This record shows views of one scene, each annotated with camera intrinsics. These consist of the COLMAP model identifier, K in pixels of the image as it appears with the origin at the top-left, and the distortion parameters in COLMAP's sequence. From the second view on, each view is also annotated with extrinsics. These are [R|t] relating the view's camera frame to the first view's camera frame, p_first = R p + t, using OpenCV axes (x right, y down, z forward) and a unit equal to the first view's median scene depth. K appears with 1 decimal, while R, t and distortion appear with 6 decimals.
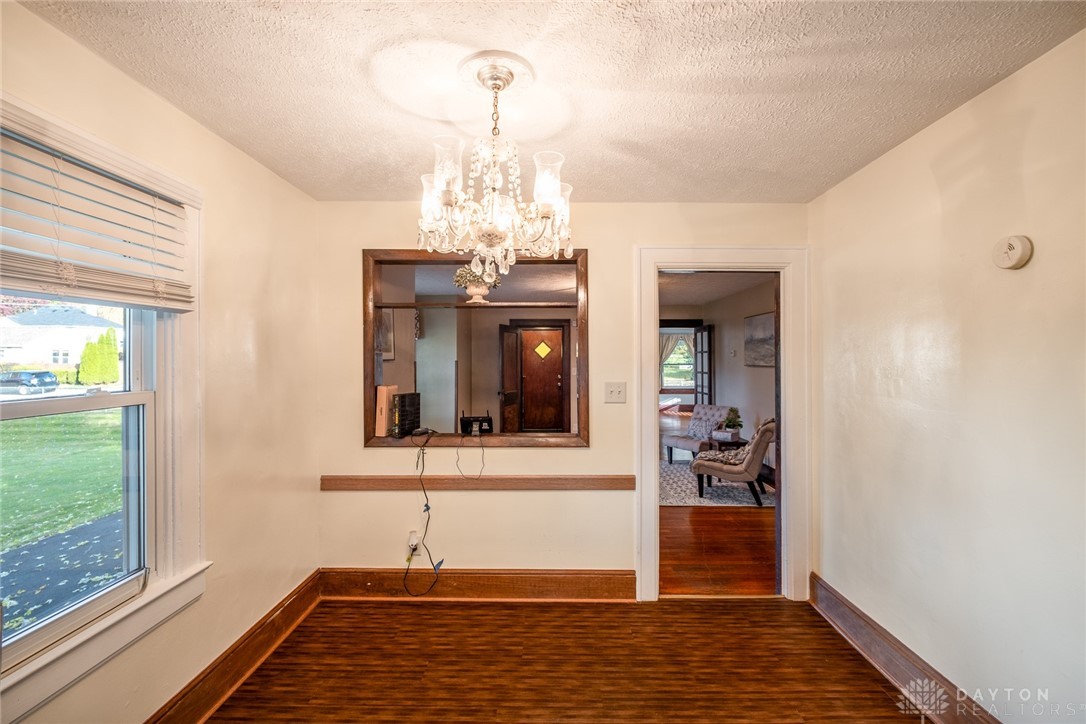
lens RADIAL K [[509.0, 0, 543.0], [0, 509.0, 362.0], [0, 0, 1]] dist [0.001375, 0.000568]
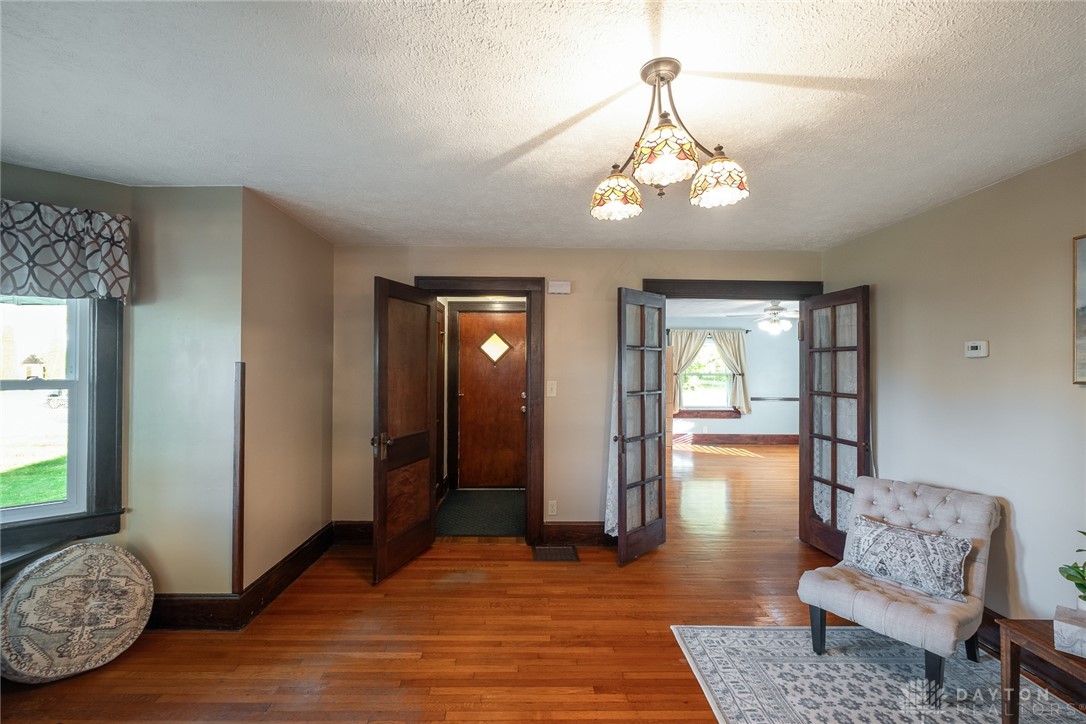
lens RADIAL K [[509.0, 0, 543.0], [0, 509.0, 362.0], [0, 0, 1]] dist [0.001375, 0.000568]
pose [[0.998484, 0.008919, 0.054316, 0.082239], [-0.008103, 0.999851, -0.015229, 0.002963], [-0.054444, 0.014766, 0.998408, 1.602012]]
